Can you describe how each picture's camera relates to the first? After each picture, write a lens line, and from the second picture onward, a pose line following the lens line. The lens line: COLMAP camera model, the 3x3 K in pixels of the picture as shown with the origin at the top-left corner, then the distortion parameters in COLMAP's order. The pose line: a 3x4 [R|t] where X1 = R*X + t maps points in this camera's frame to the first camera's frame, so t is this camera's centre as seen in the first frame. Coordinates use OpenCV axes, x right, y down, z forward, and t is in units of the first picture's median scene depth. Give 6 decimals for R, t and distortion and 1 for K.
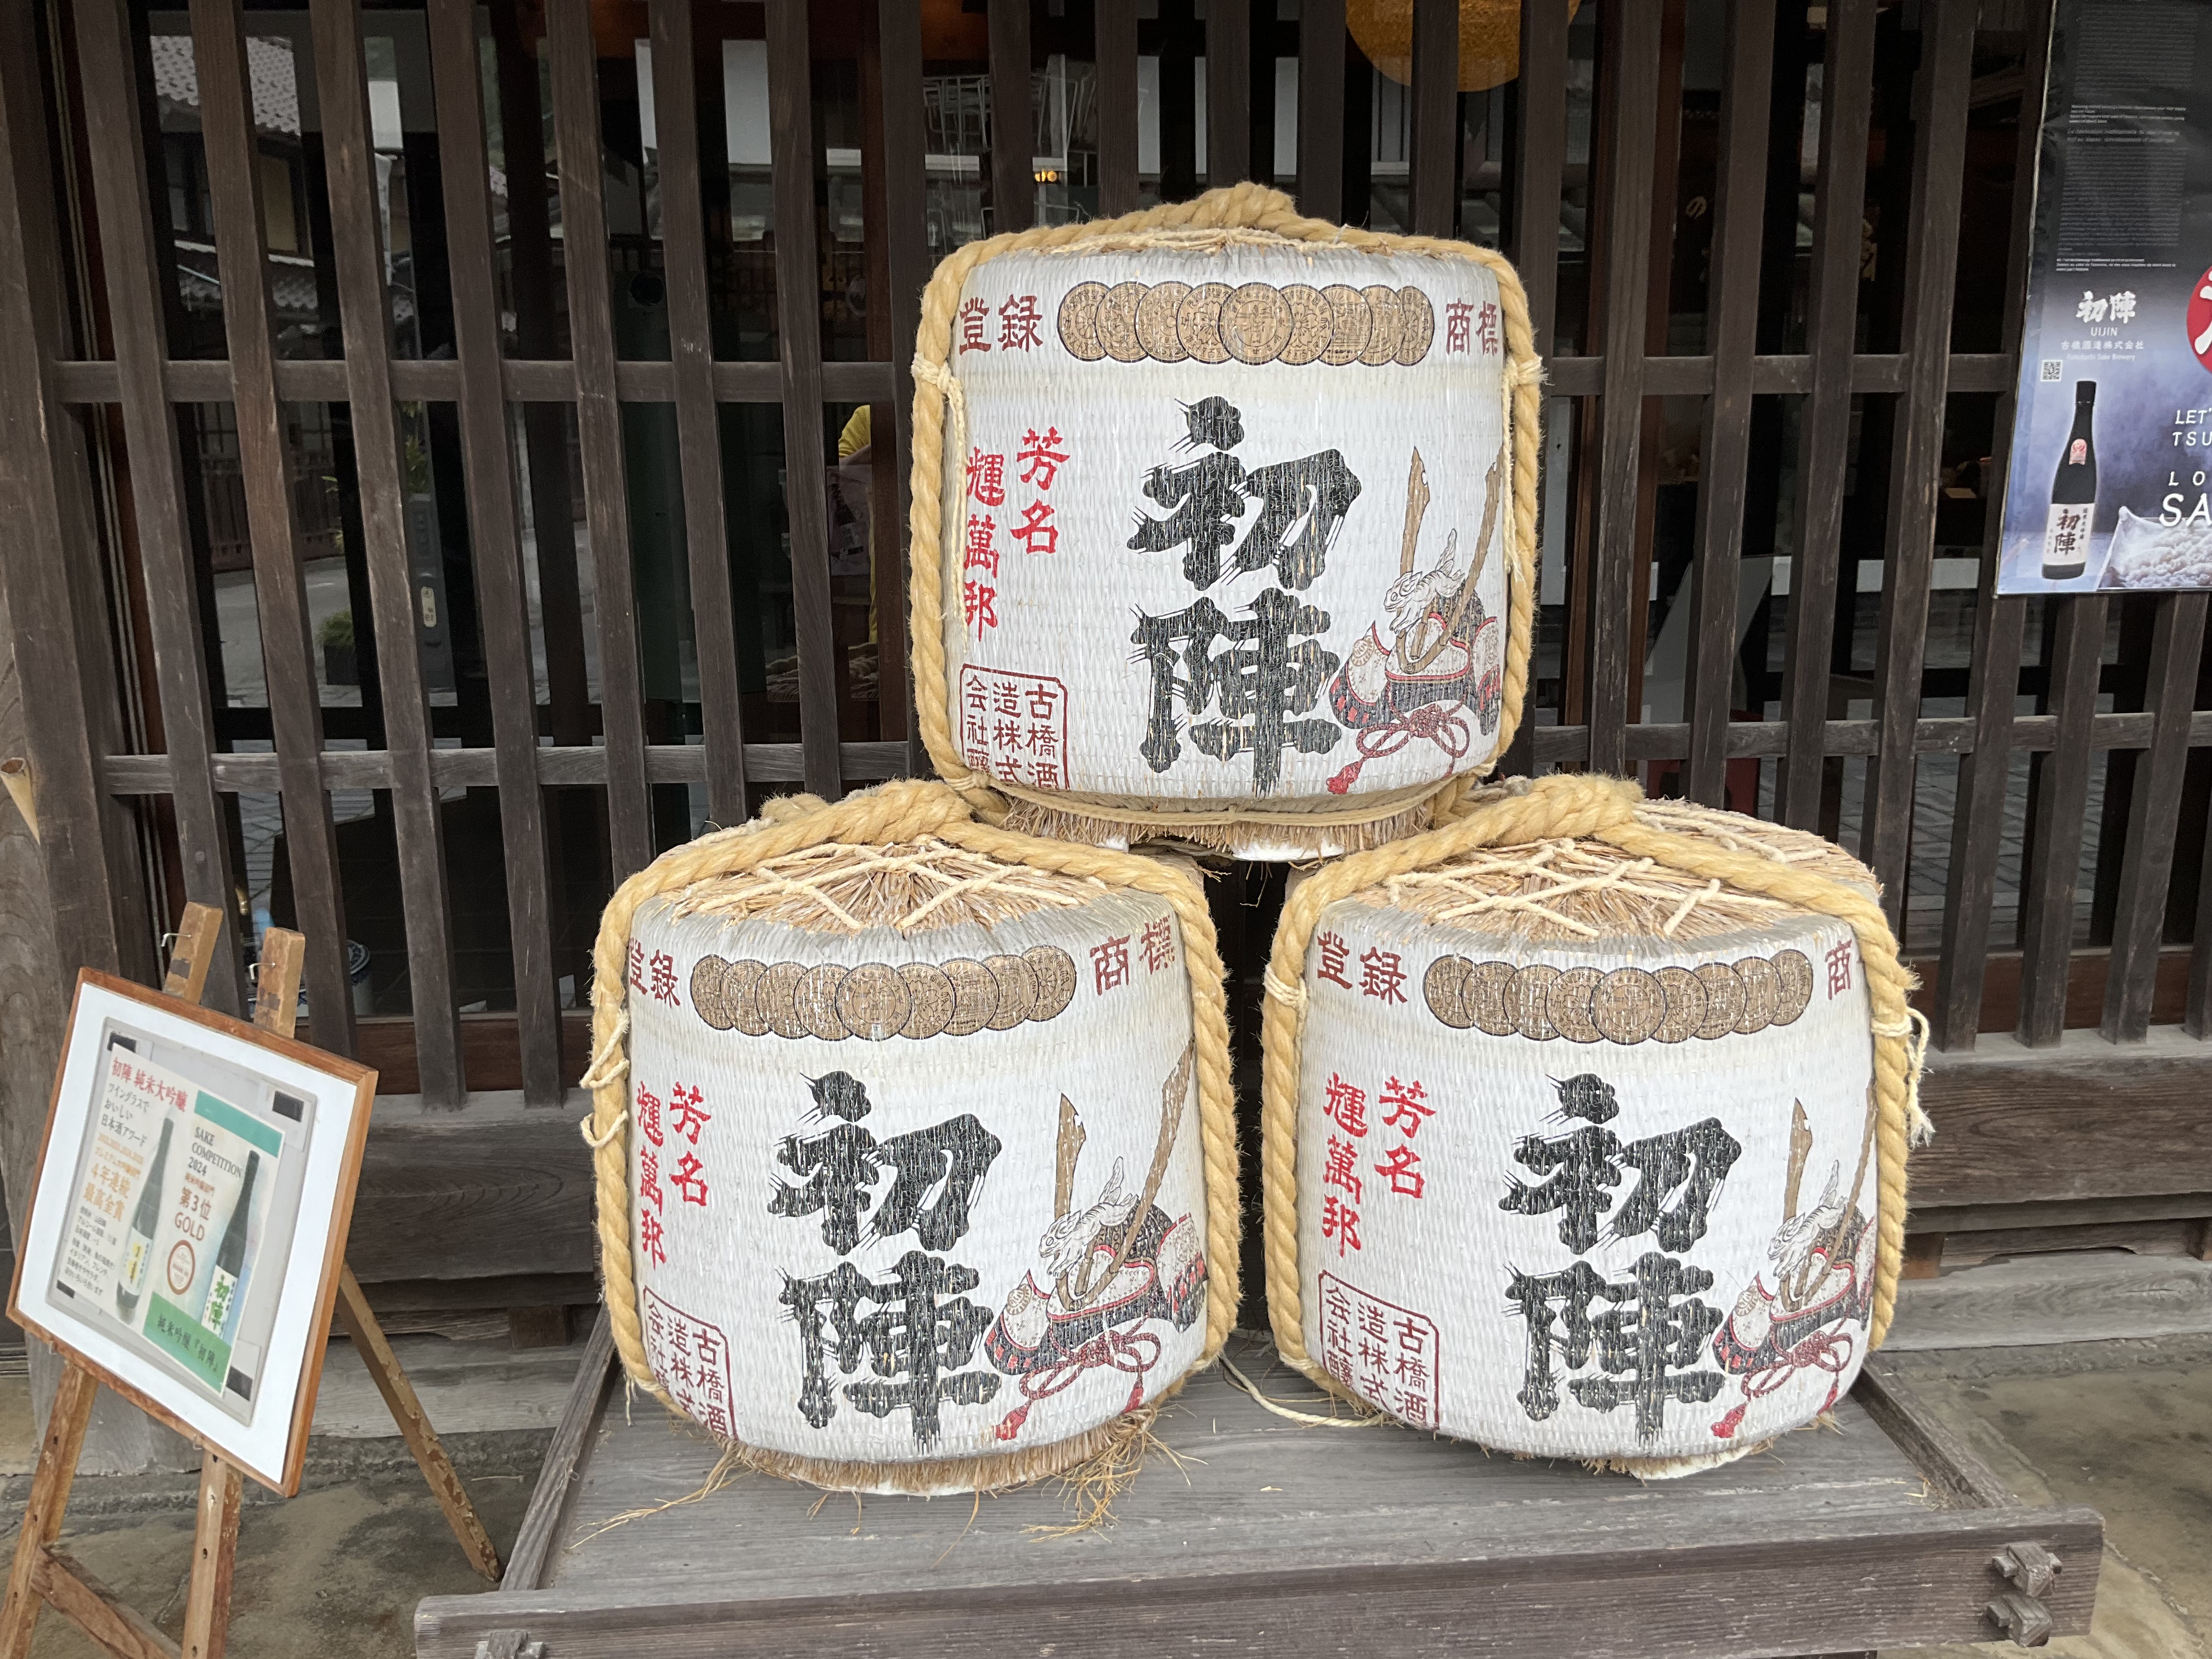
lens RADIAL K [[1858.6, 0, 1096.2], [0, 1858.6, 816.9], [0, 0, 1]] dist [0.028207, -0.044620]
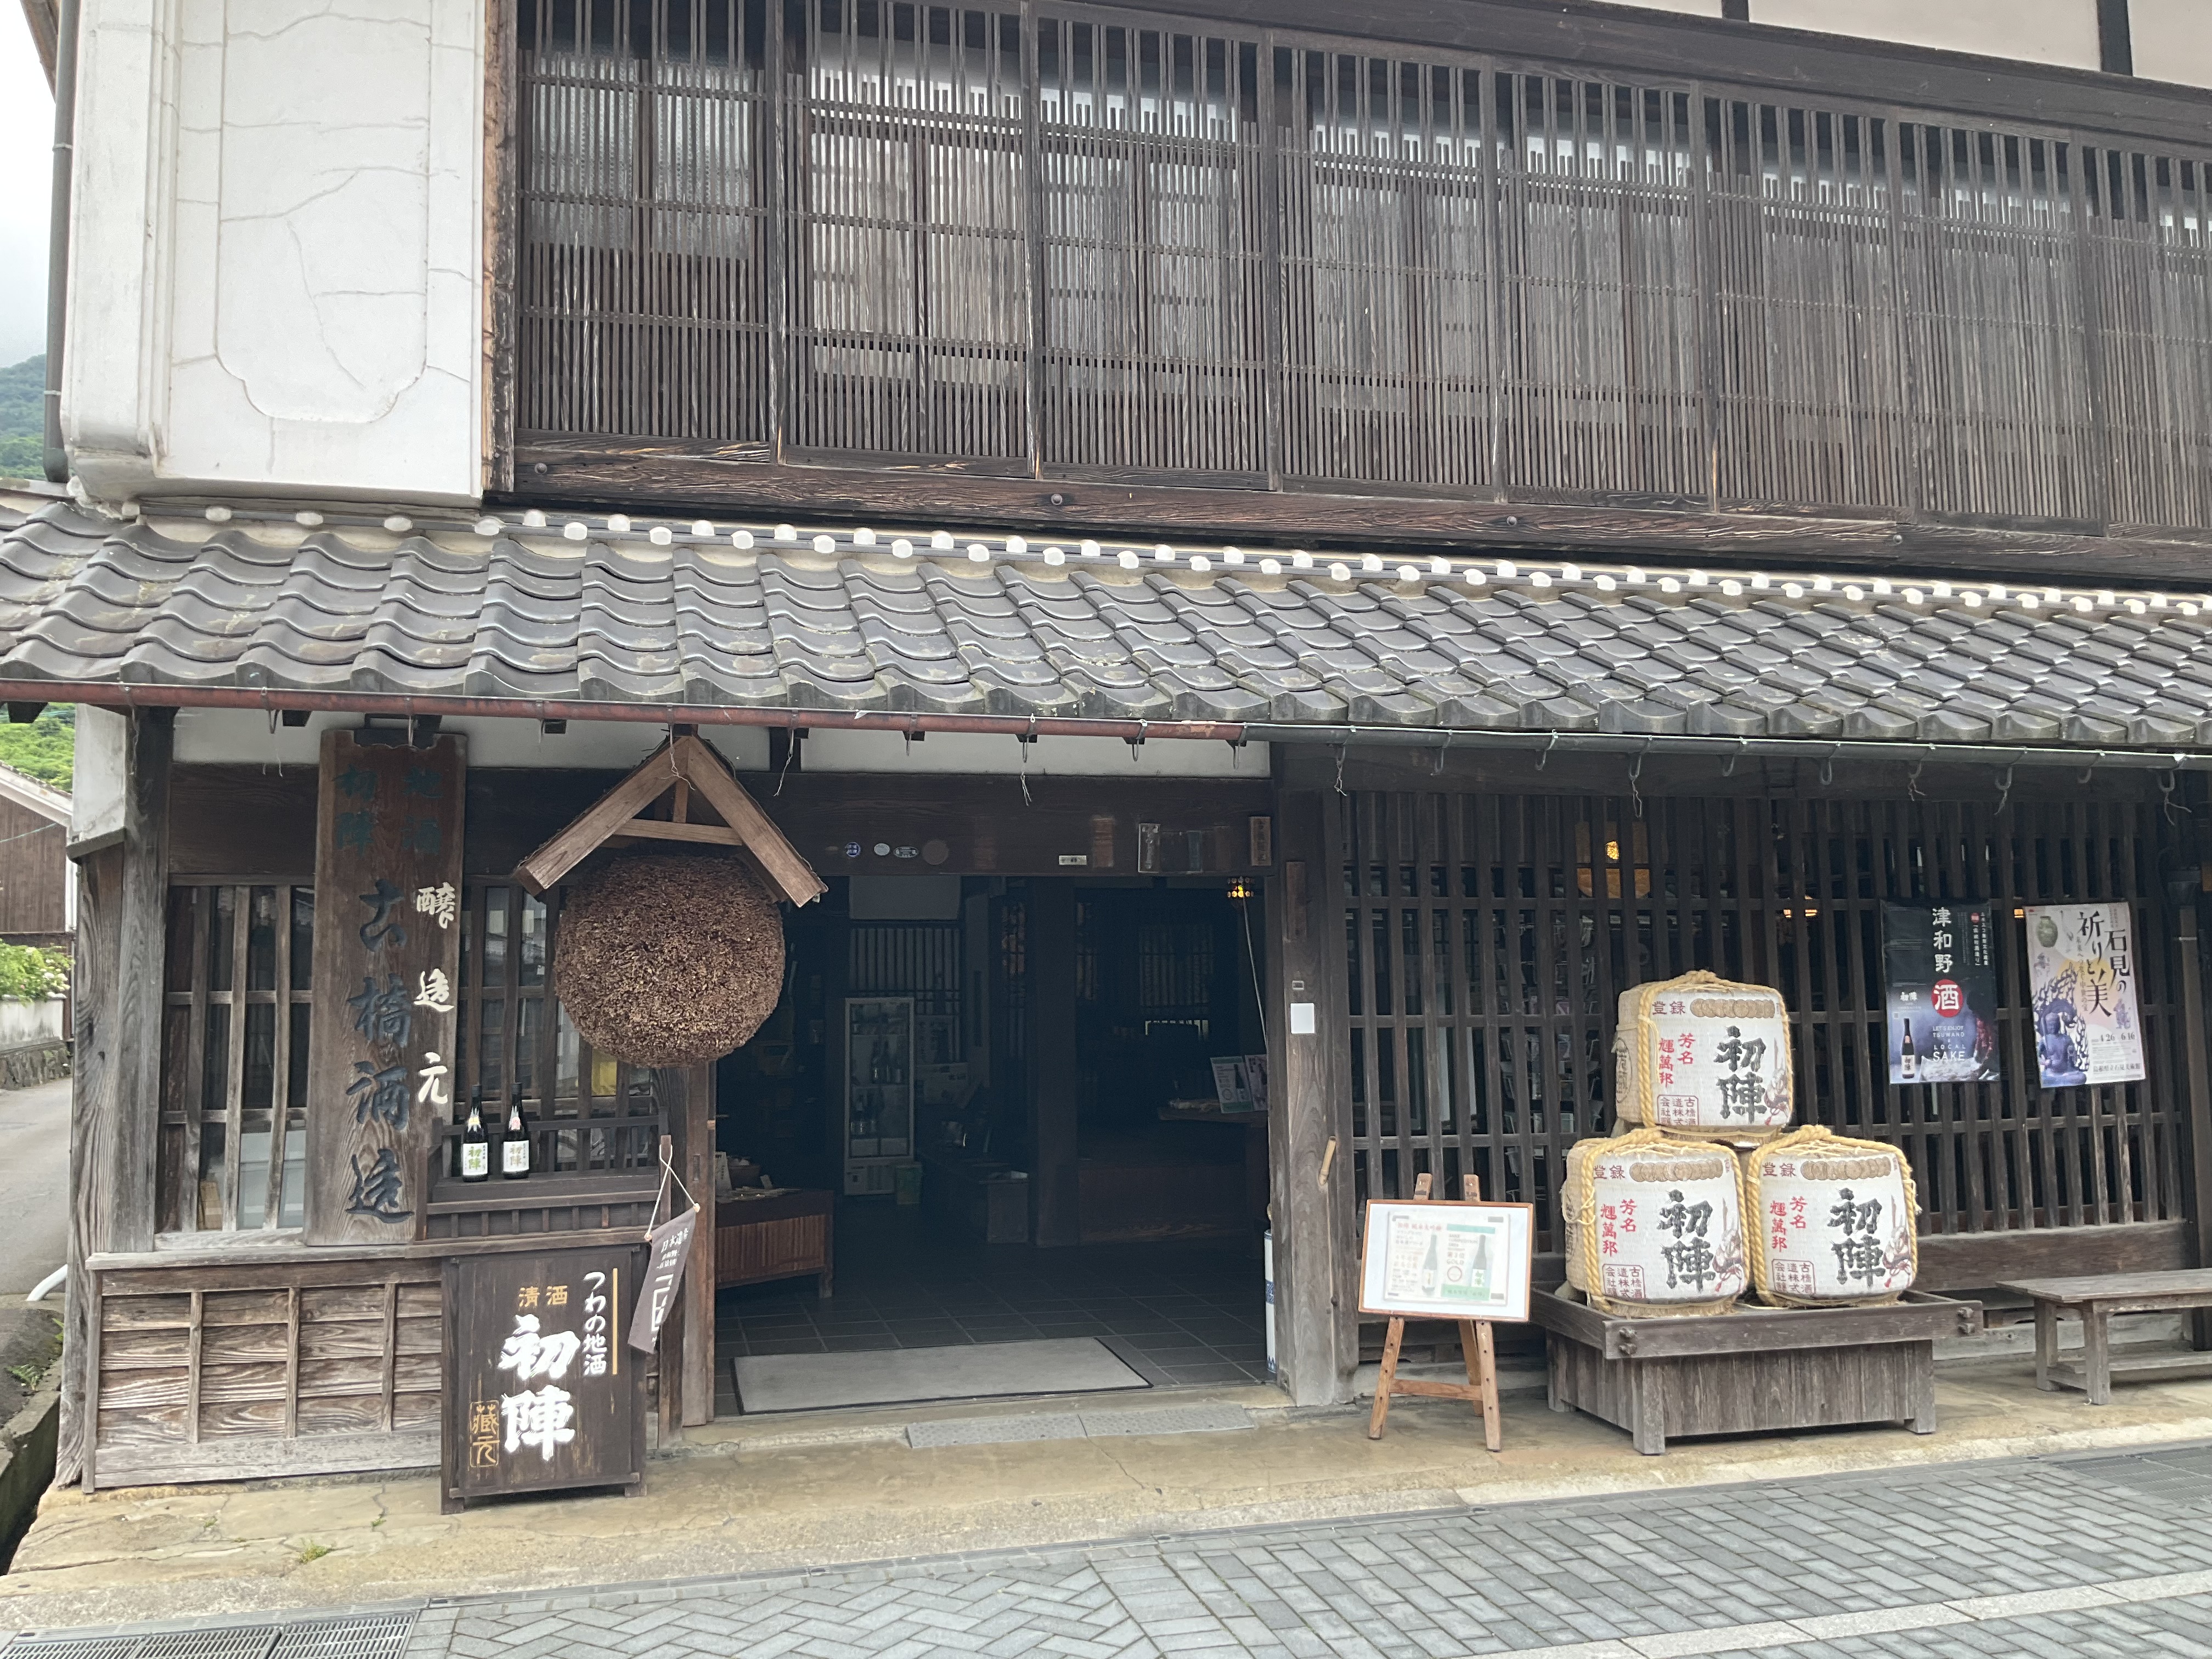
lens RADIAL K [[1858.6, 0, 1119.7], [0, 1858.6, 794.7], [0, 0, 1]] dist [0.028207, -0.044620]
pose [[0.986510, 0.014998, 0.163011, -1.927948], [0.039369, 0.944830, -0.325187, 0.572141], [-0.158895, 0.327218, 0.931494, -2.758986]]
